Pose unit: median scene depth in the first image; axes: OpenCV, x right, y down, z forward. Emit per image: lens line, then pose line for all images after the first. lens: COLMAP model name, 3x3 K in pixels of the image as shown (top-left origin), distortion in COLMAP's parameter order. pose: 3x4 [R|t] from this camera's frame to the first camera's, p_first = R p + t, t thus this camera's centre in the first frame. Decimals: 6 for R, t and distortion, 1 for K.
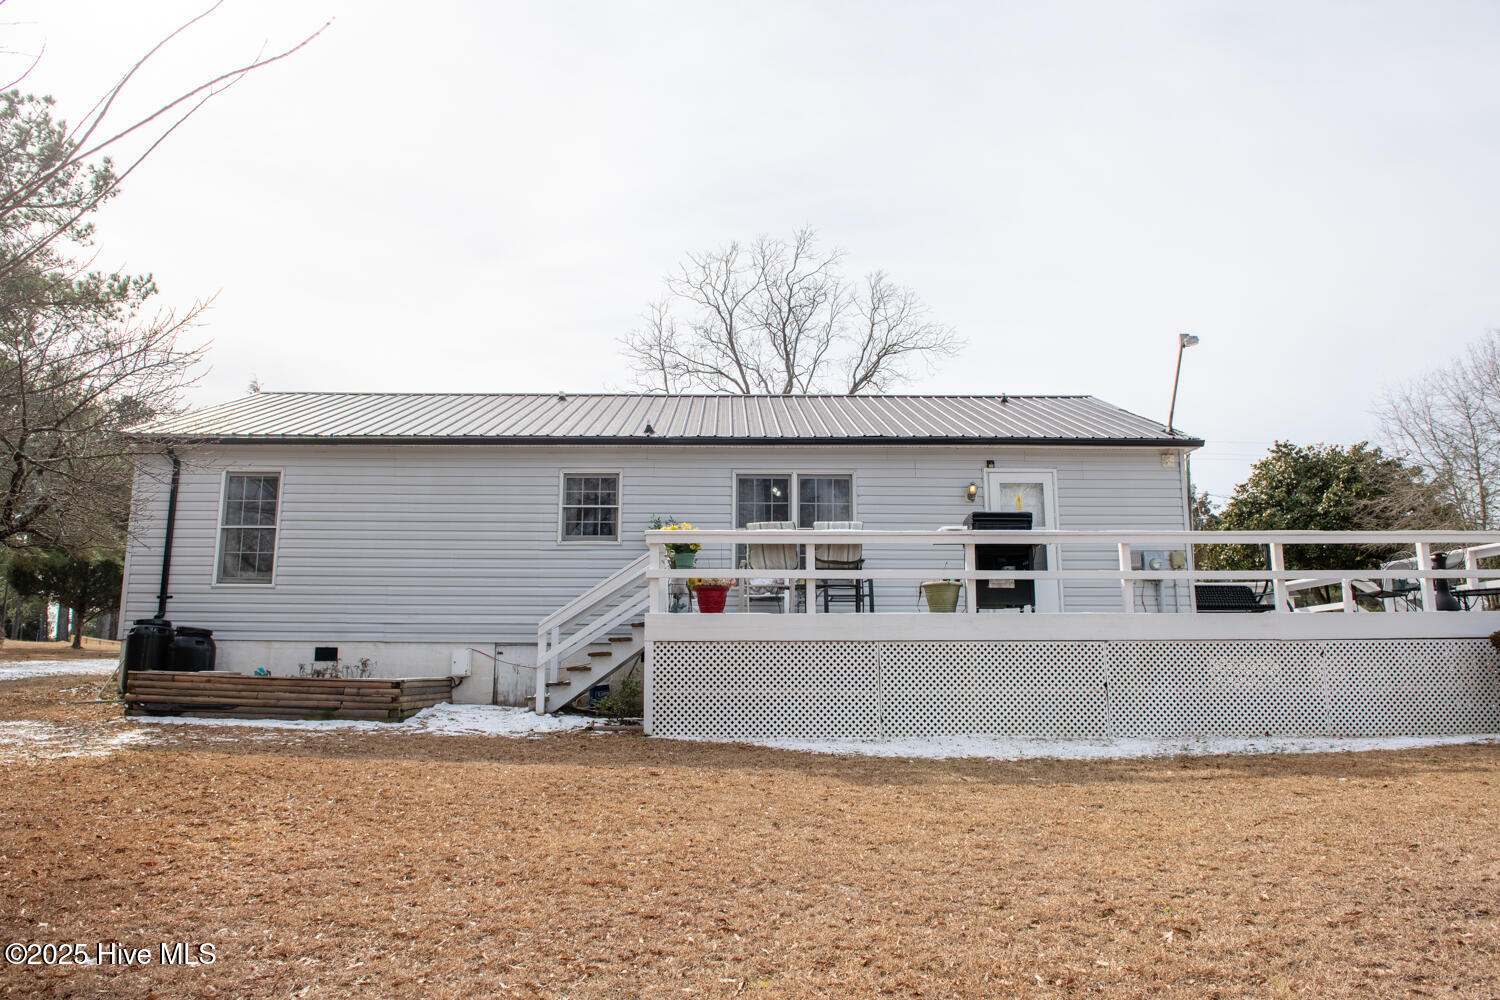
lens RADIAL K [[1027.5, 0, 755.6], [0, 1027.5, 502.0], [0, 0, 1]] dist [-0.045912, -0.004155]
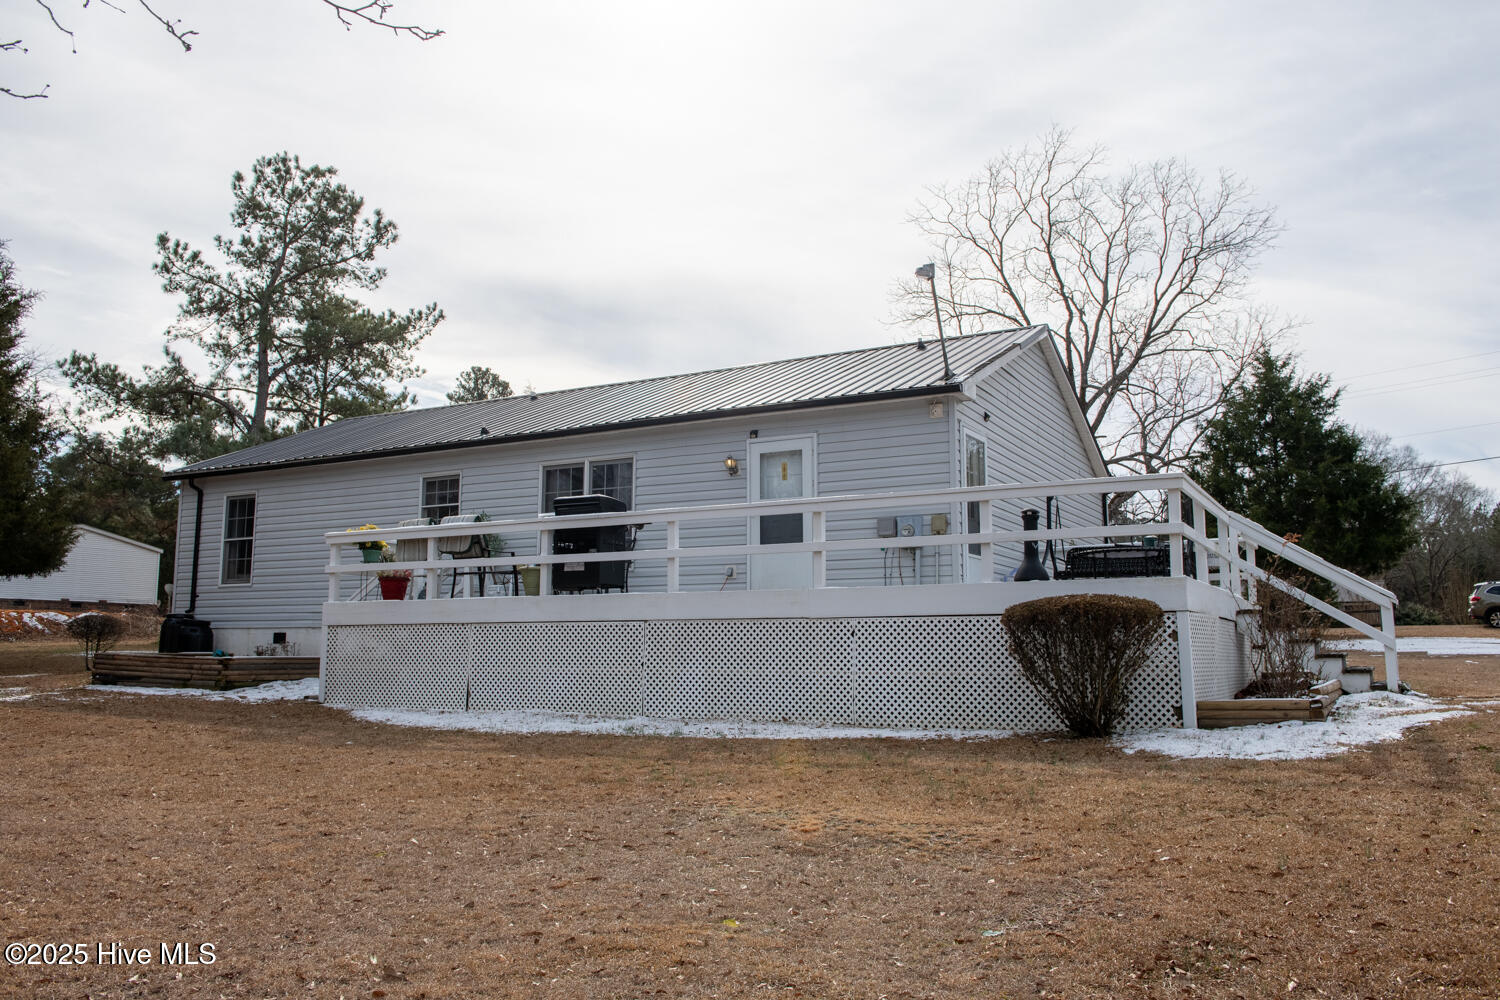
lens RADIAL K [[1183.8, 0, 747.9], [0, 1183.8, 495.3], [0, 0, 1]] dist [-0.023056, 0.002653]
pose [[0.863084, -0.067292, -0.500557, 0.806223], [0.084145, 0.996391, 0.011137, 0.007185], [0.498001, -0.051731, 0.865632, 0.042477]]
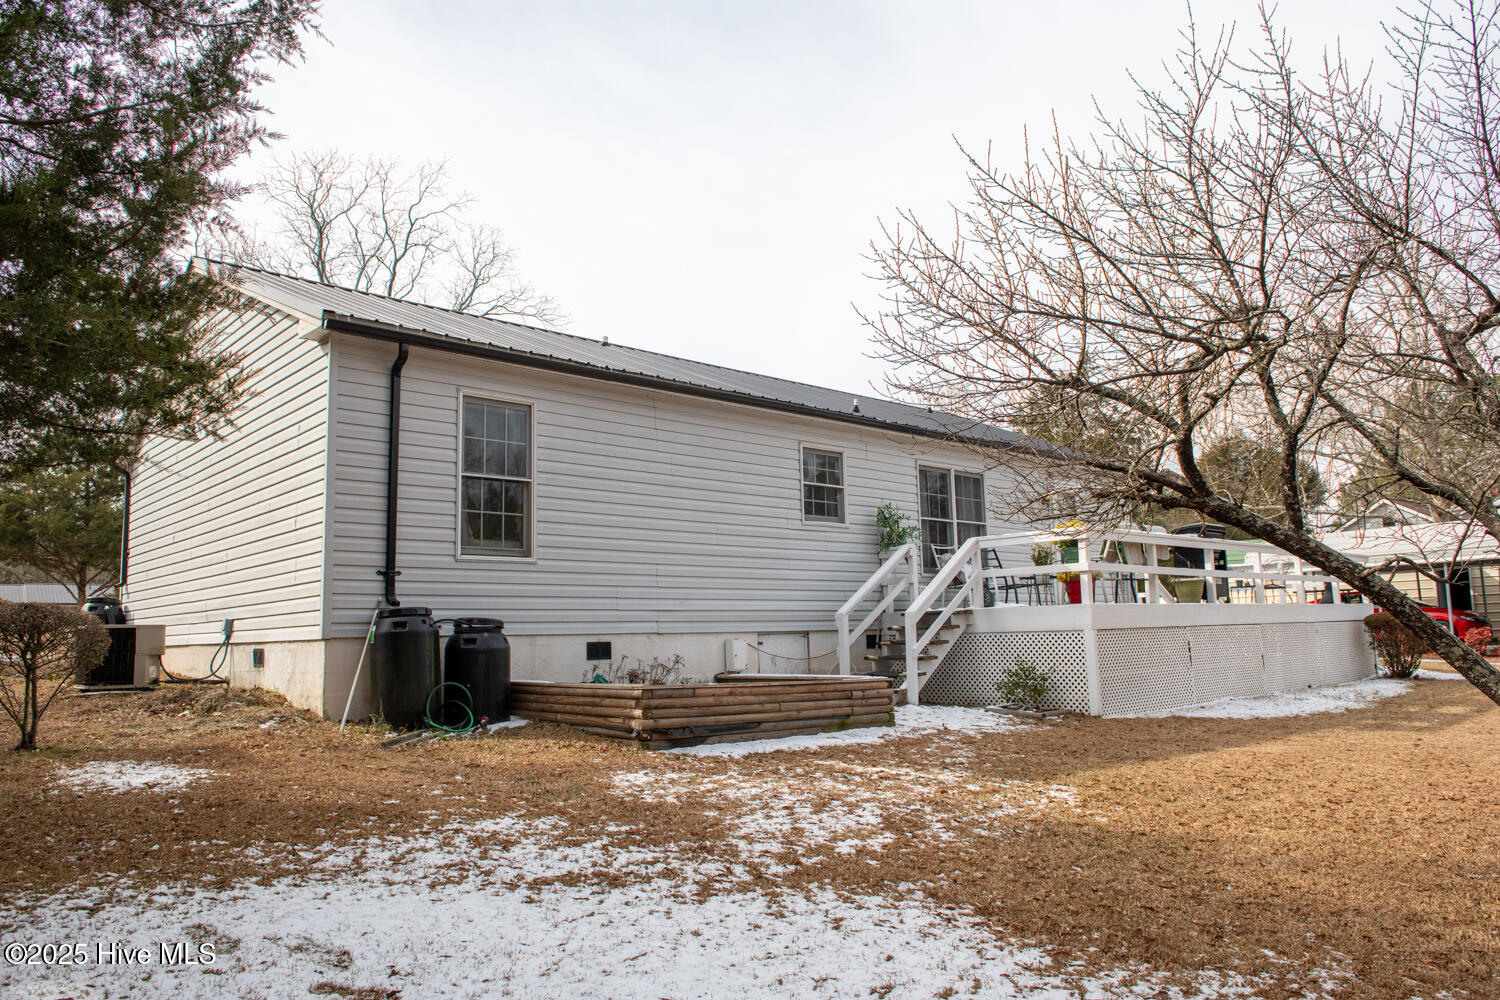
lens RADIAL K [[1027.5, 0, 751.2], [0, 1027.5, 502.8], [0, 0, 1]] dist [-0.045912, -0.004155]
pose [[0.753806, 0.066793, 0.653694, -0.847724], [-0.087463, 0.996167, -0.000928, 0.027851], [-0.651250, -0.056474, 0.756759, 0.339427]]
